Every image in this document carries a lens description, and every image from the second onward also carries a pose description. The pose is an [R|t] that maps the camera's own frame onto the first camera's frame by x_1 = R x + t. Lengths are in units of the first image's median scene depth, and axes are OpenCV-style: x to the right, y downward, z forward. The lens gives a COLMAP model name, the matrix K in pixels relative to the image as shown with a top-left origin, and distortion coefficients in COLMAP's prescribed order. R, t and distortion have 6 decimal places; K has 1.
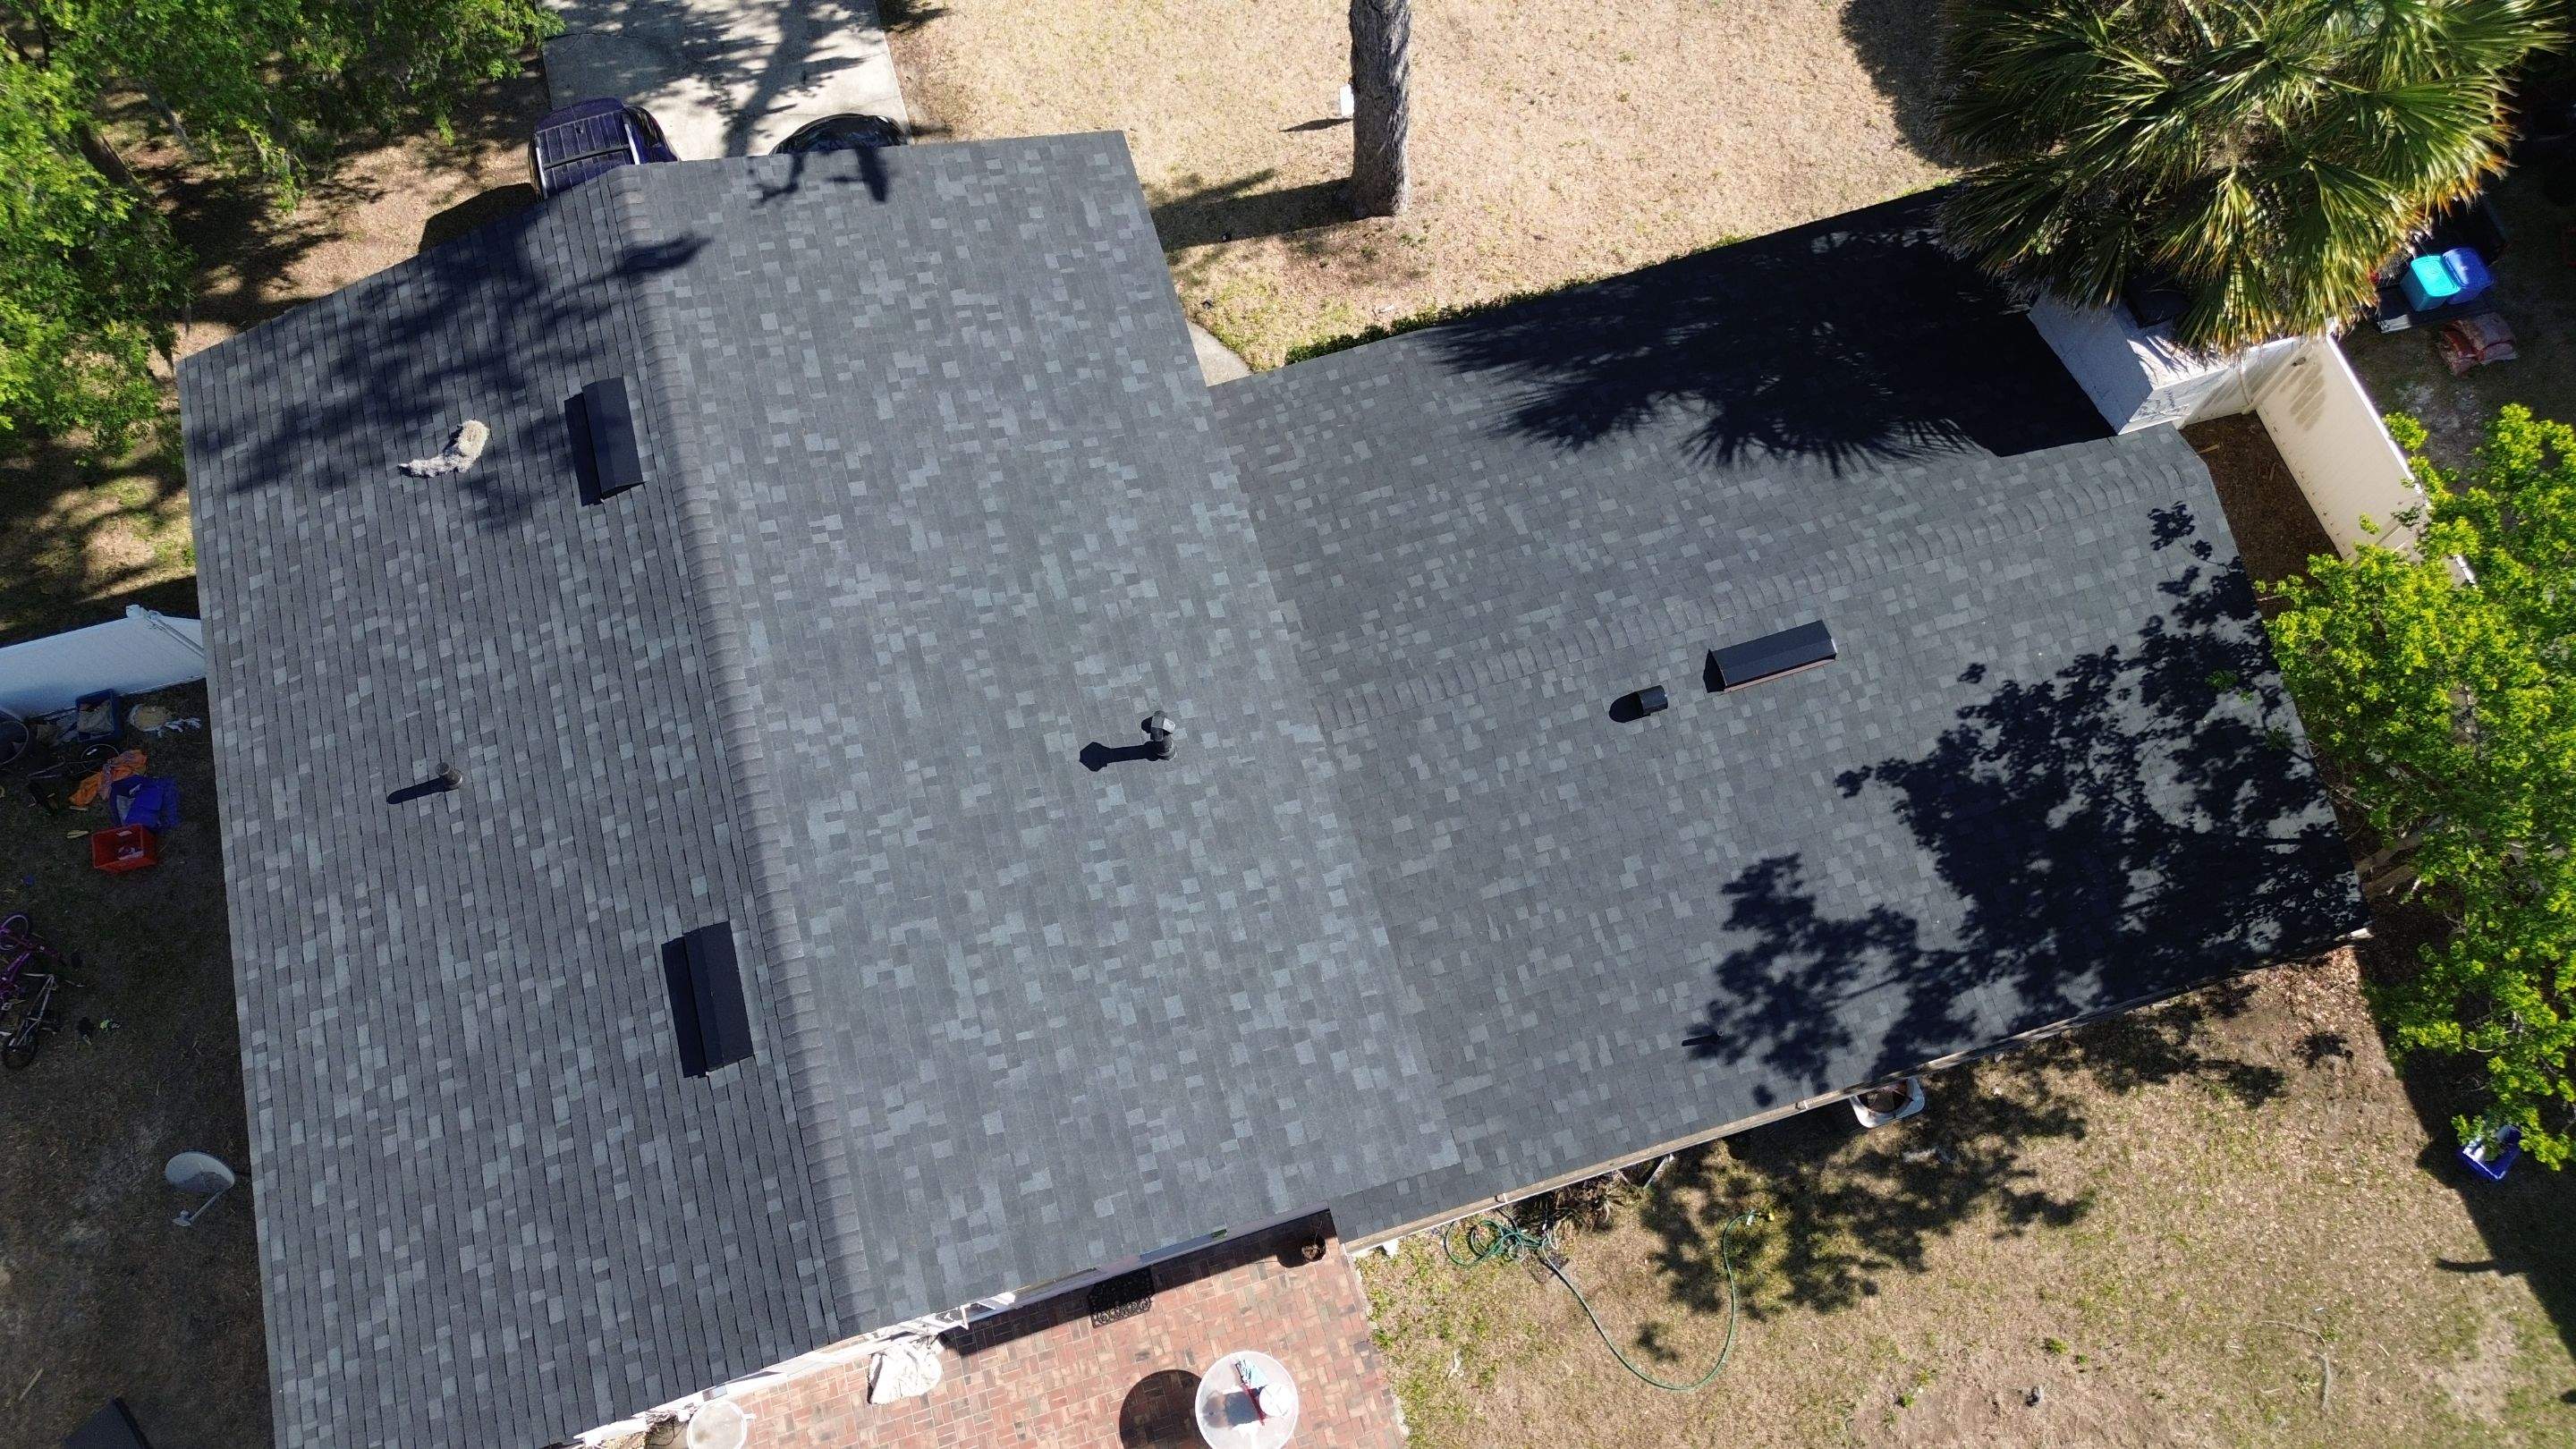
lens RADIAL K [[1814.0, 0, 1284.8], [0, 1814.0, 715.5], [0, 0, 1]] dist [0.075586, -0.073996]
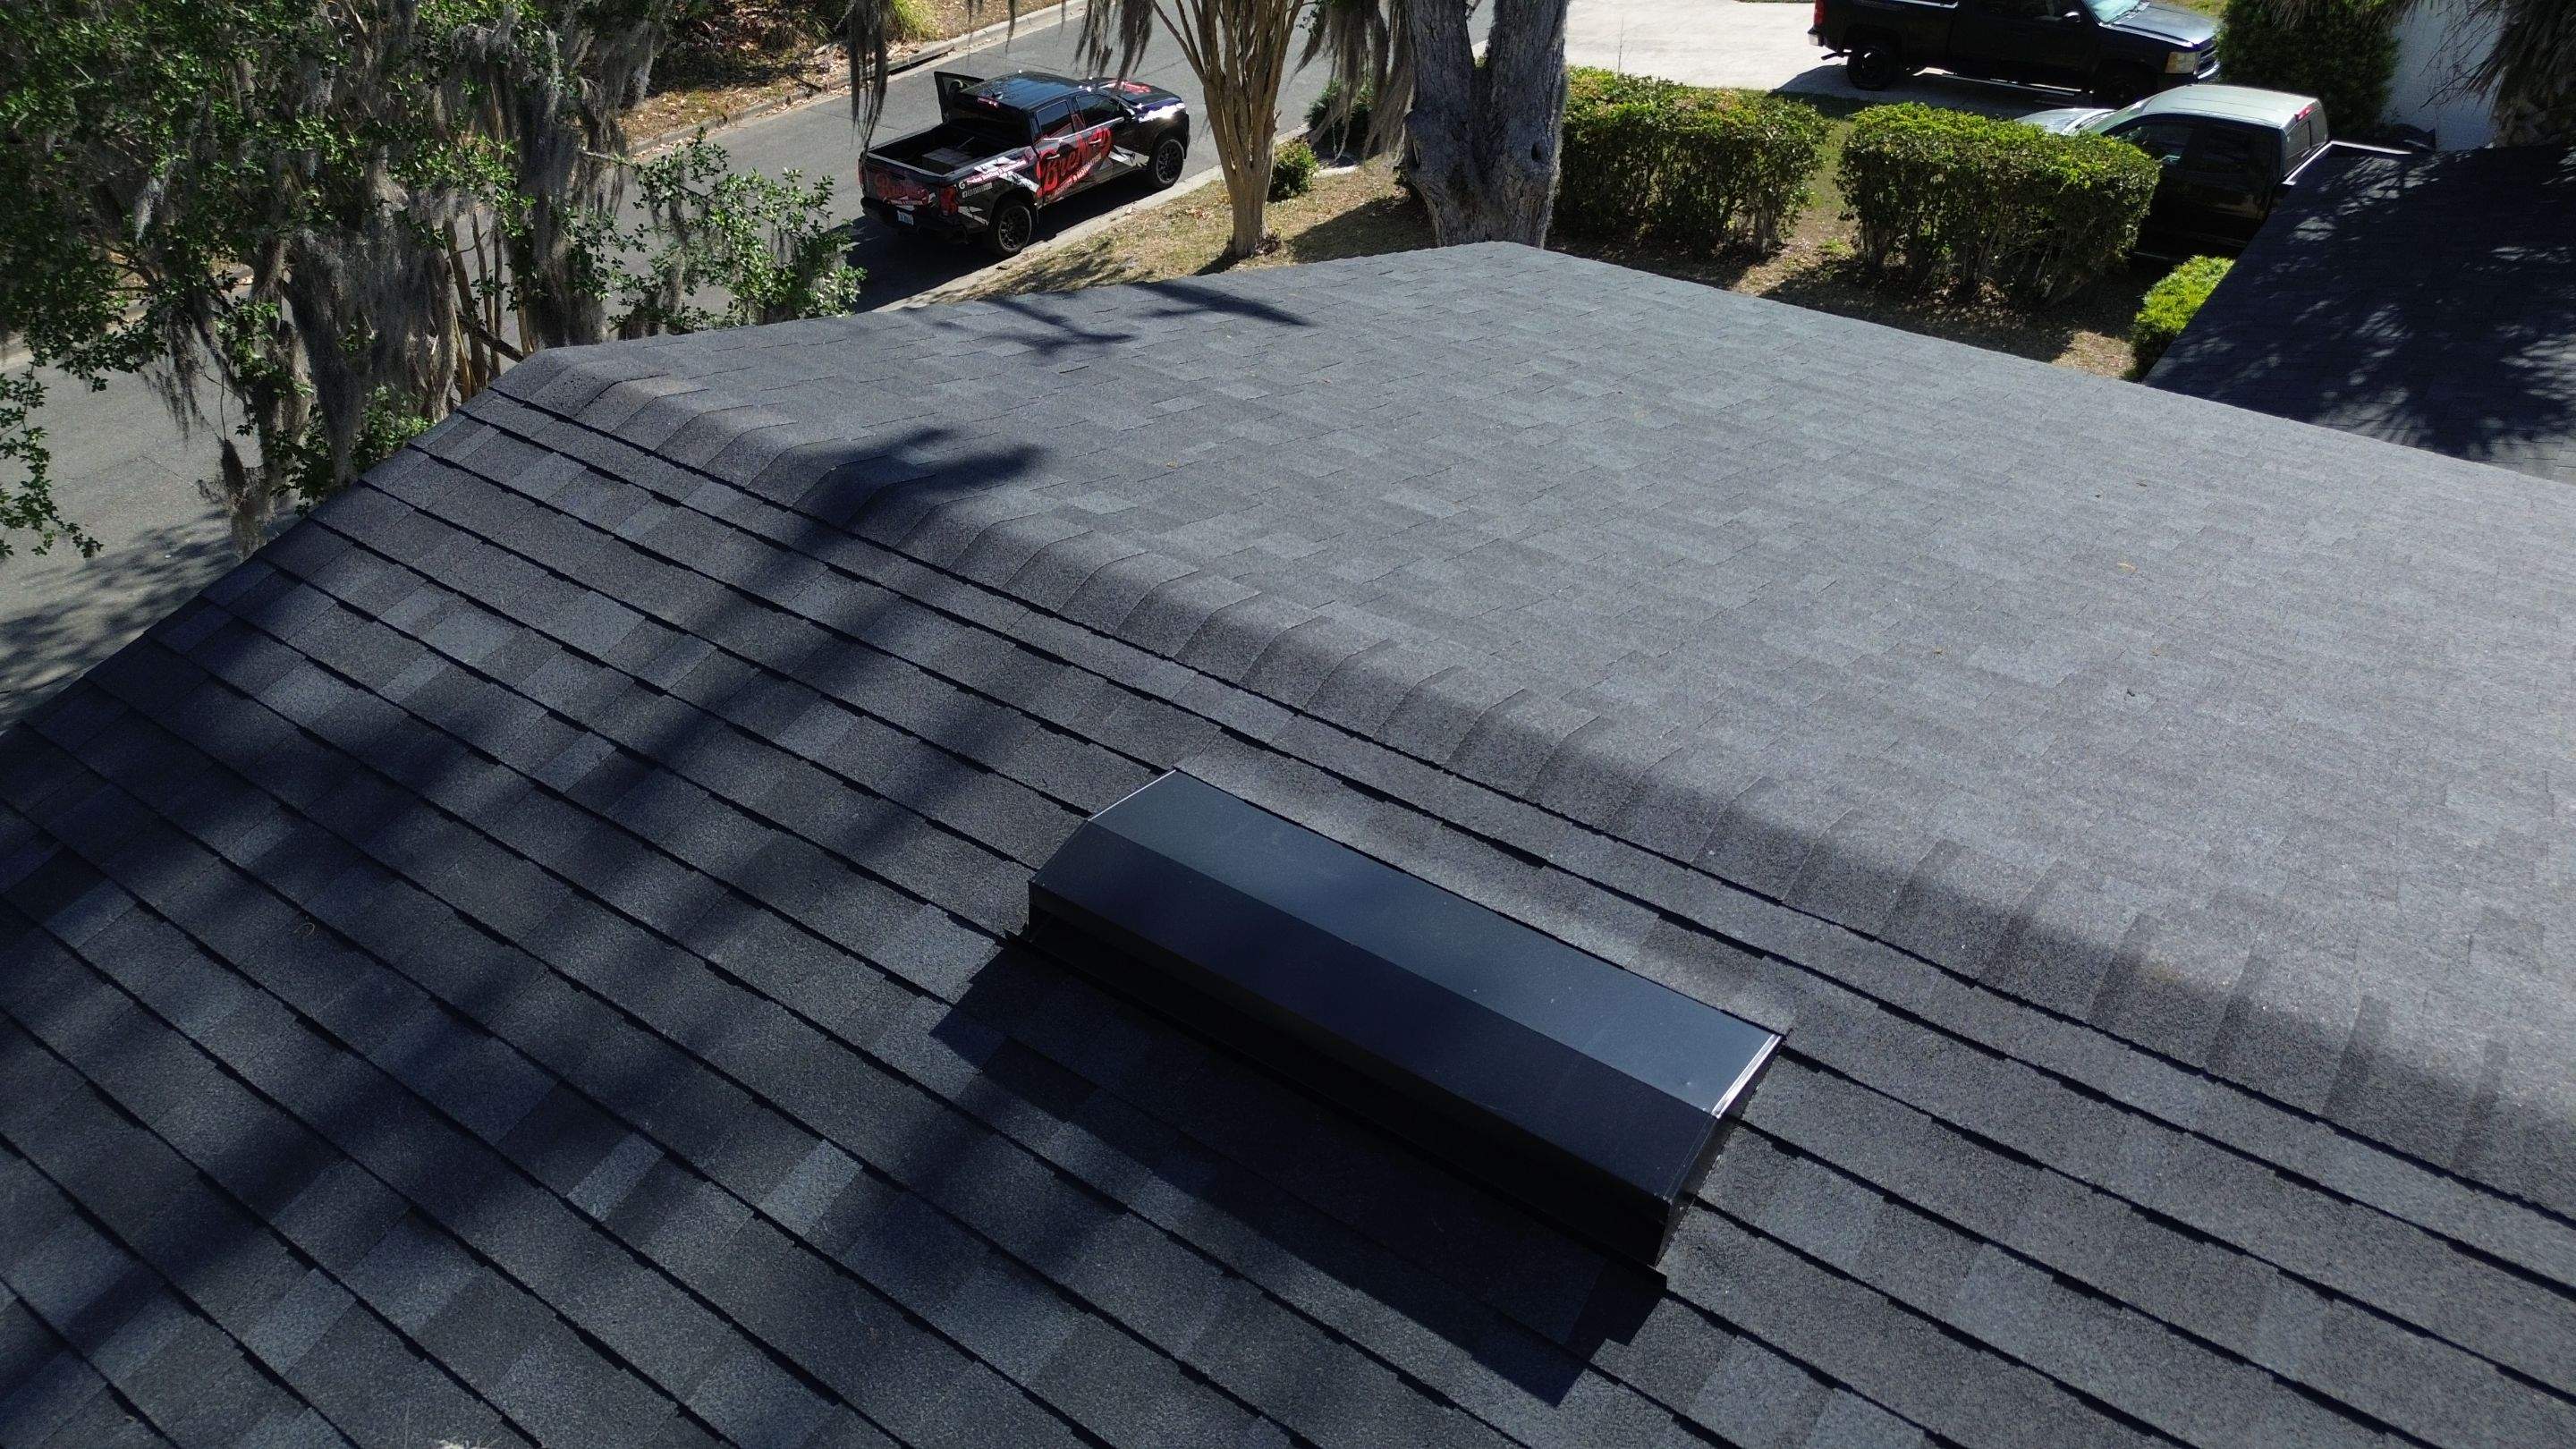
lens RADIAL K [[1814.0, 0, 1281.4], [0, 1814.0, 725.5], [0, 0, 1]] dist [0.075586, -0.073996]
pose [[0.789509, -0.346273, 0.506725, -0.436086], [0.570336, 0.718909, -0.397349, -0.102696], [-0.226698, 0.602714, 0.765077, 0.826293]]
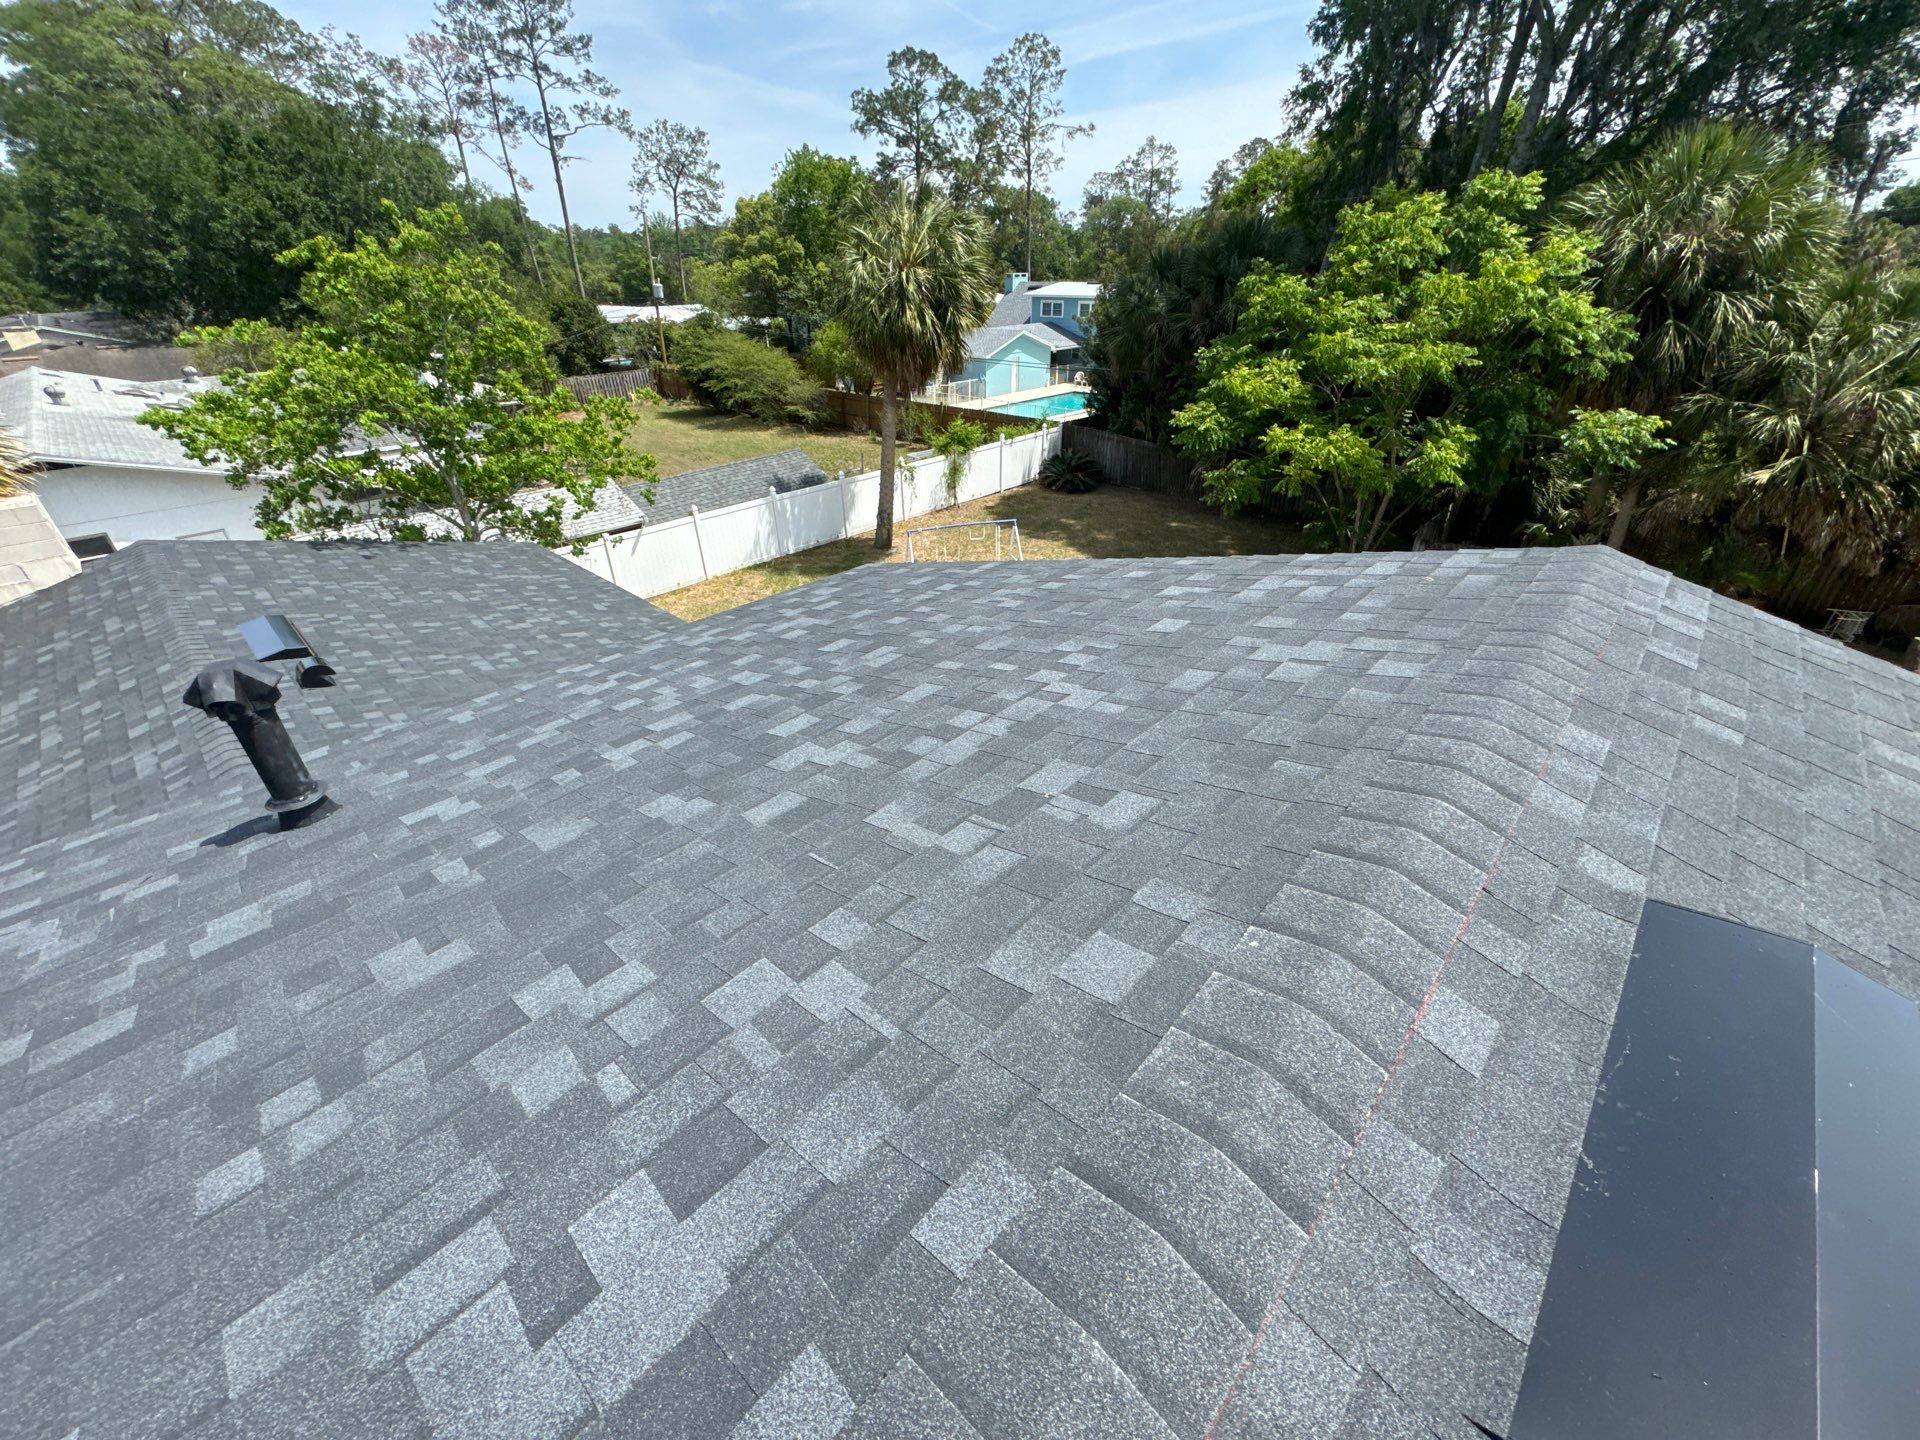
lens RADIAL K [[765.2, 0, 968.0], [0, 765.2, 722.4], [0, 0, 1]] dist [-0.002338, -0.000212]
pose [[-0.504825, -0.428243, 0.749506, -0.263297], [0.812478, 0.057583, 0.580141, 0.038006], [-0.291600, 0.901827, 0.318869, 0.818963]]
